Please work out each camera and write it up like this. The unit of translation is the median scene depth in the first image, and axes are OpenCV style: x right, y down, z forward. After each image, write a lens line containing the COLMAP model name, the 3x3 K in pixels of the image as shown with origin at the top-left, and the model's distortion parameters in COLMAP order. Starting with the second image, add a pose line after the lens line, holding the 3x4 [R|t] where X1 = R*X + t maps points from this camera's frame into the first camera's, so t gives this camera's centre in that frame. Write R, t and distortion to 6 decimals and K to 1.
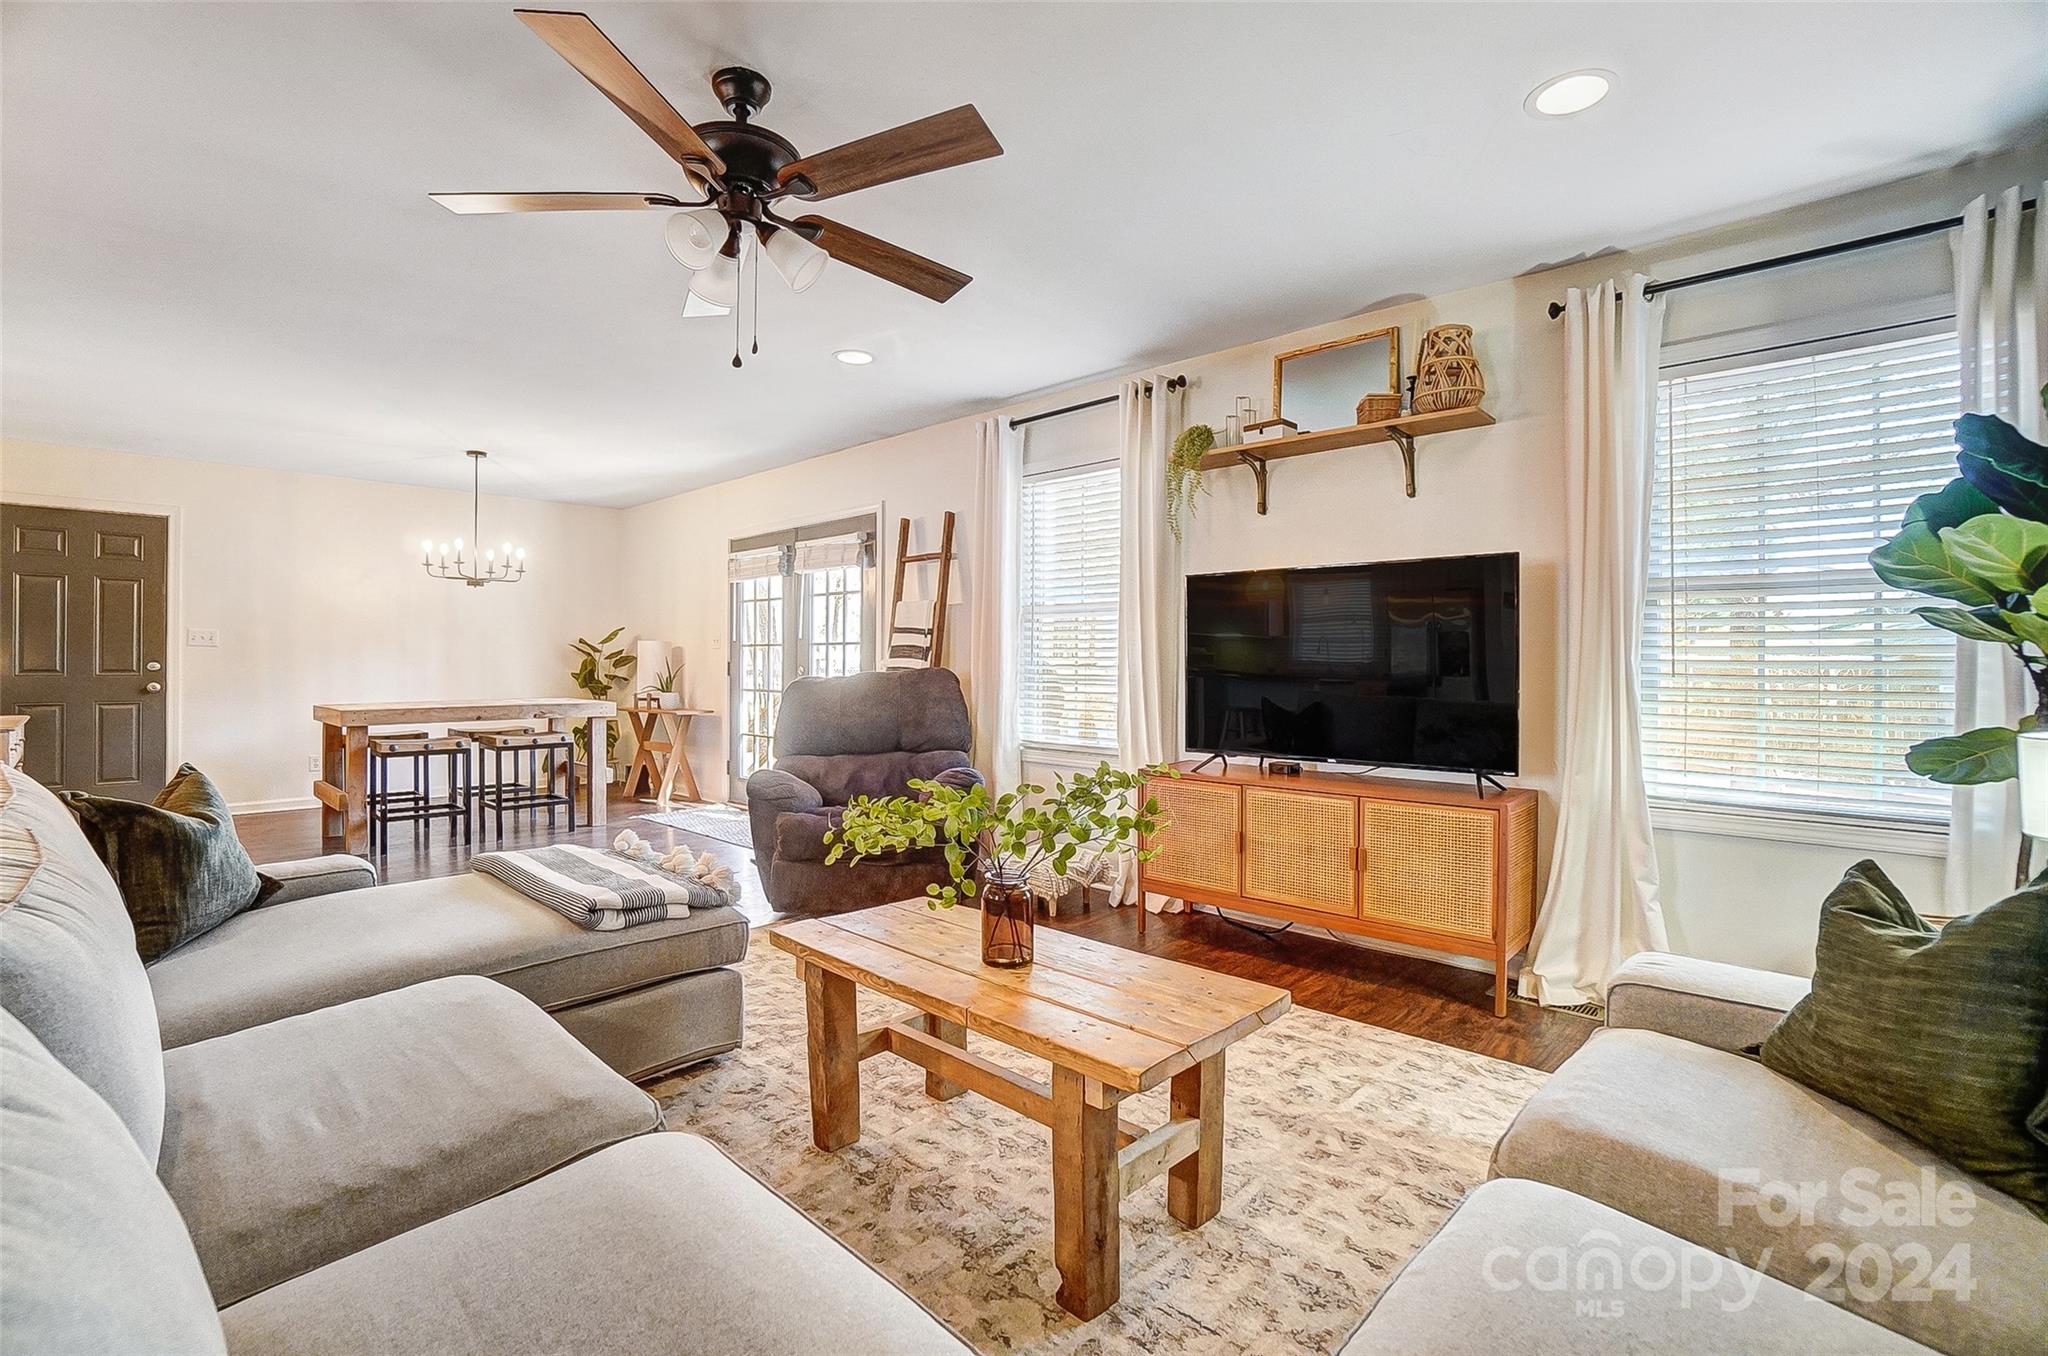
lens RADIAL K [[913.9, 0, 1016.1], [0, 913.9, 666.4], [0, 0, 1]] dist [-0.067107, 0.026229]
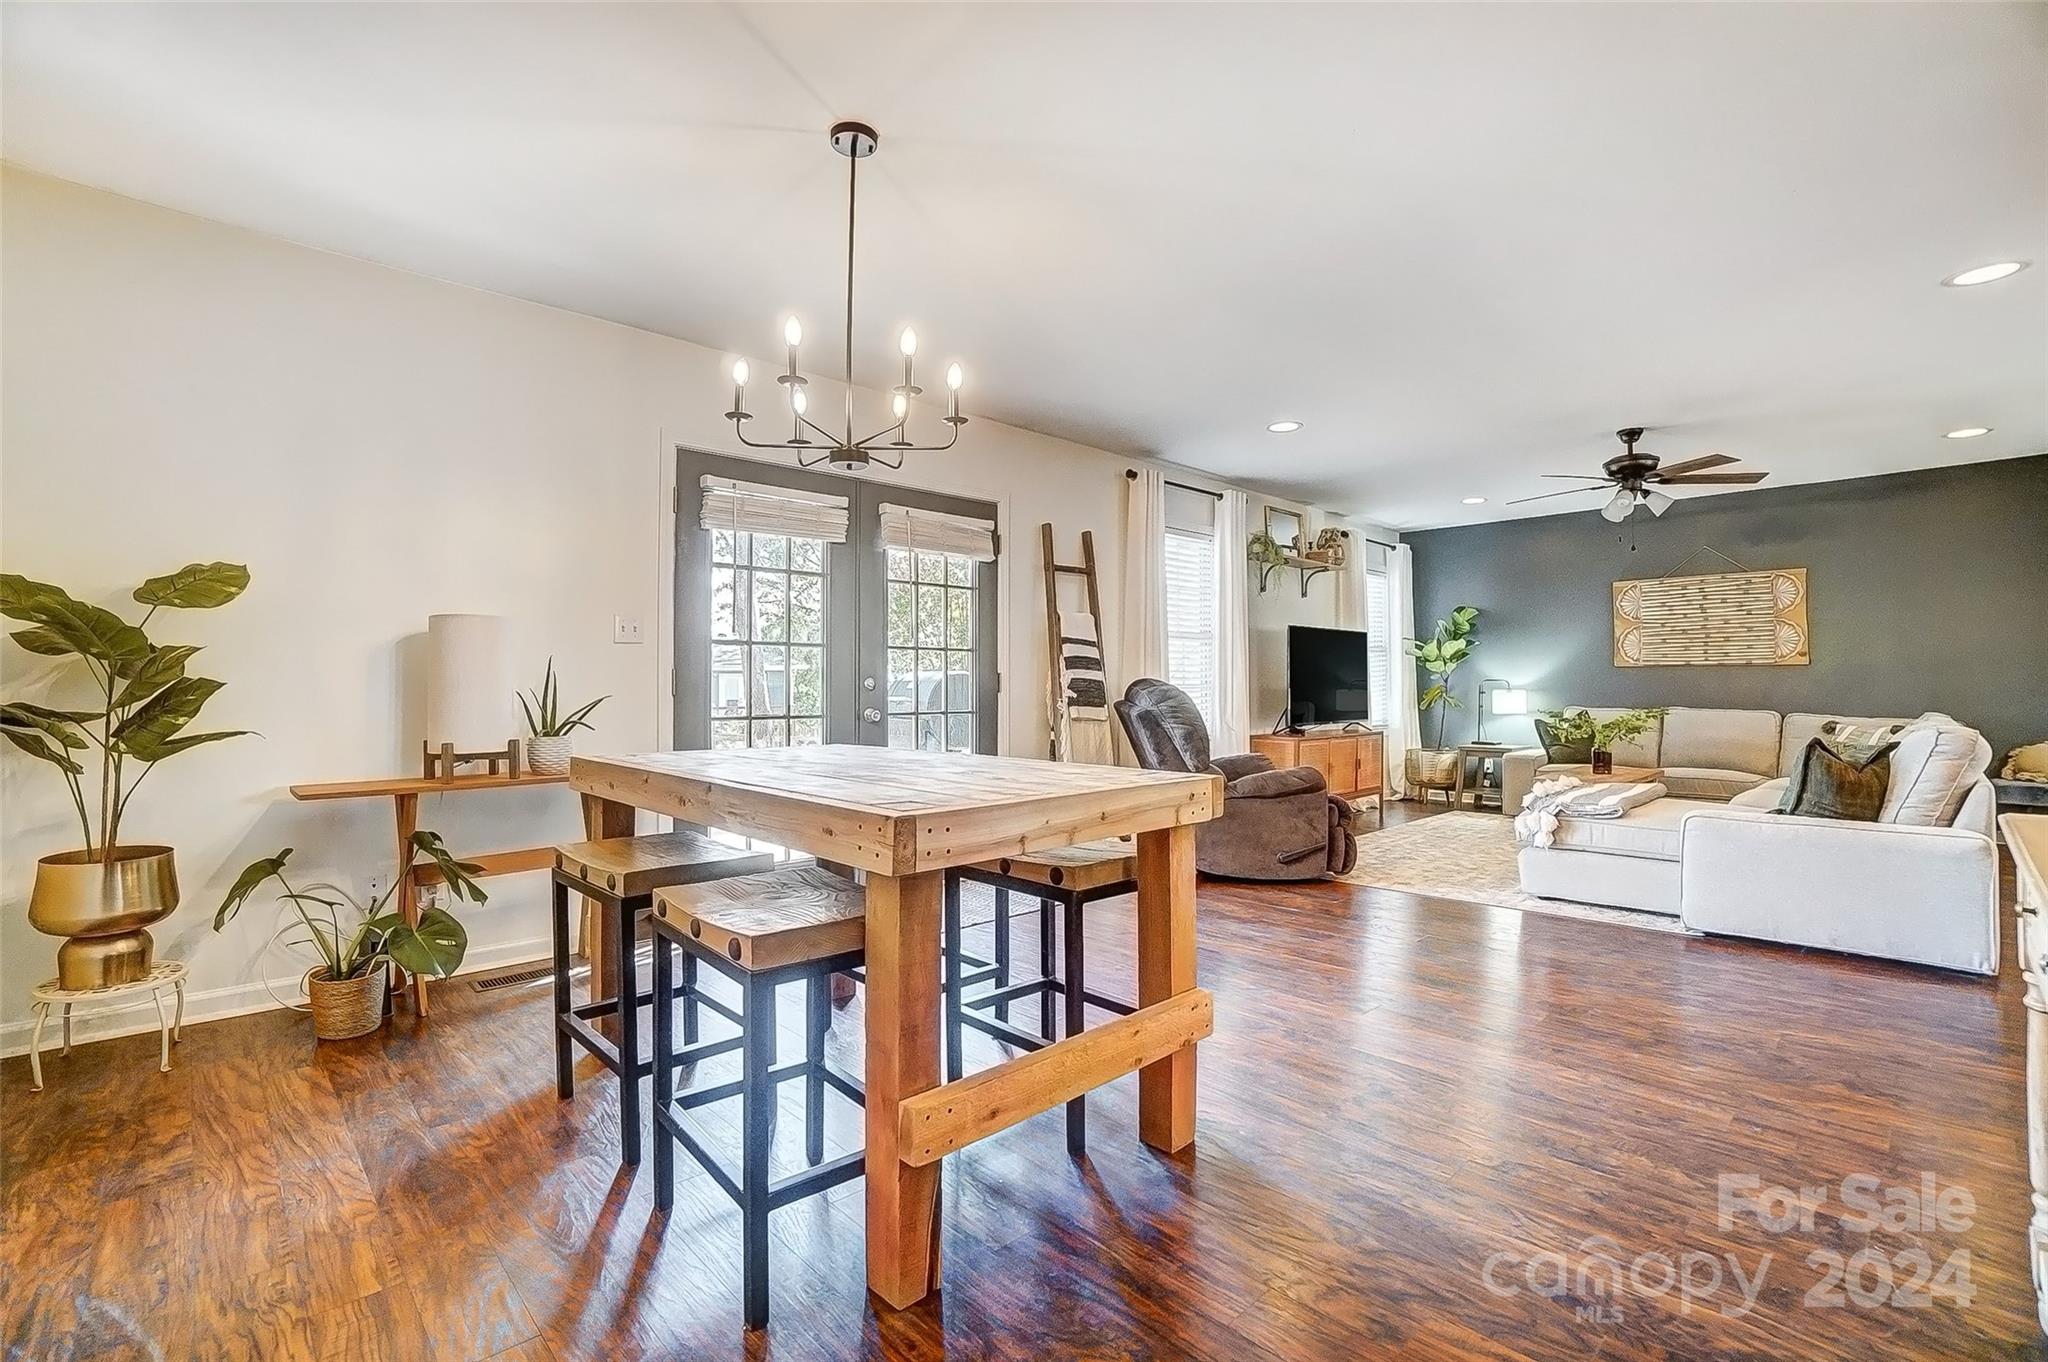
lens RADIAL K [[915.1, 0, 1019.3], [0, 915.1, 673.6], [0, 0, 1]] dist [-0.062891, 0.025730]
pose [[0.047693, 0.010506, 0.998807, -1.506524], [0.006470, 0.999920, -0.010826, 0.007705], [-0.998841, 0.006979, 0.047622, 1.371024]]
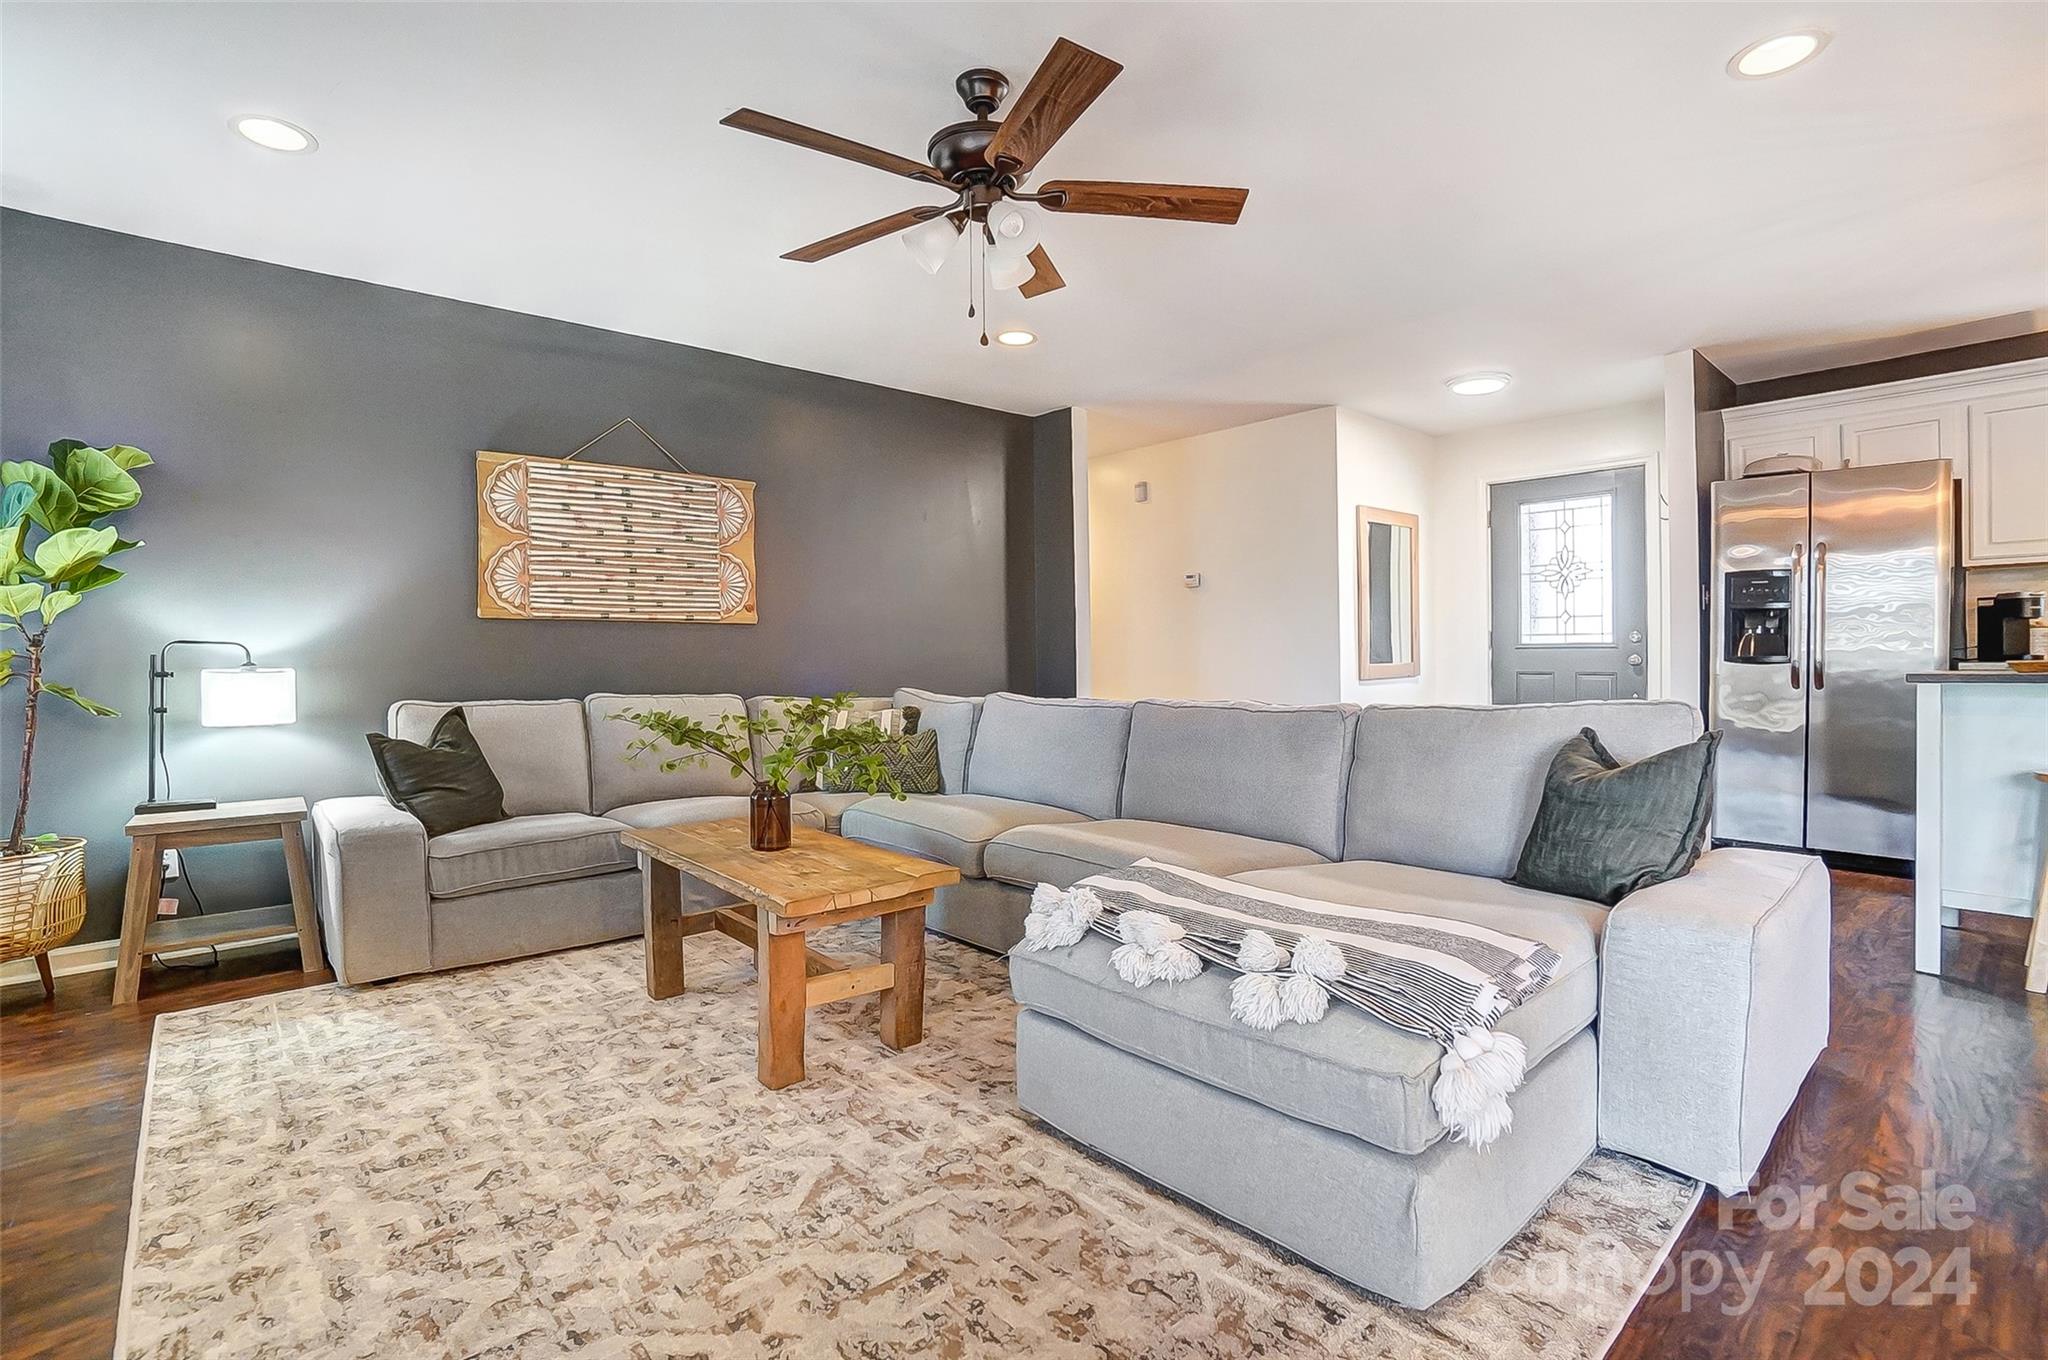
lens RADIAL K [[962.8, 0, 1032.1], [0, 962.8, 658.2], [0, 0, 1]] dist [-0.064633, 0.025604]
pose [[-0.997120, 0.007371, 0.075475, -0.245350], [0.007710, 0.999961, 0.004199, 0.023497], [-0.075441, 0.004769, -0.997139, 1.167471]]
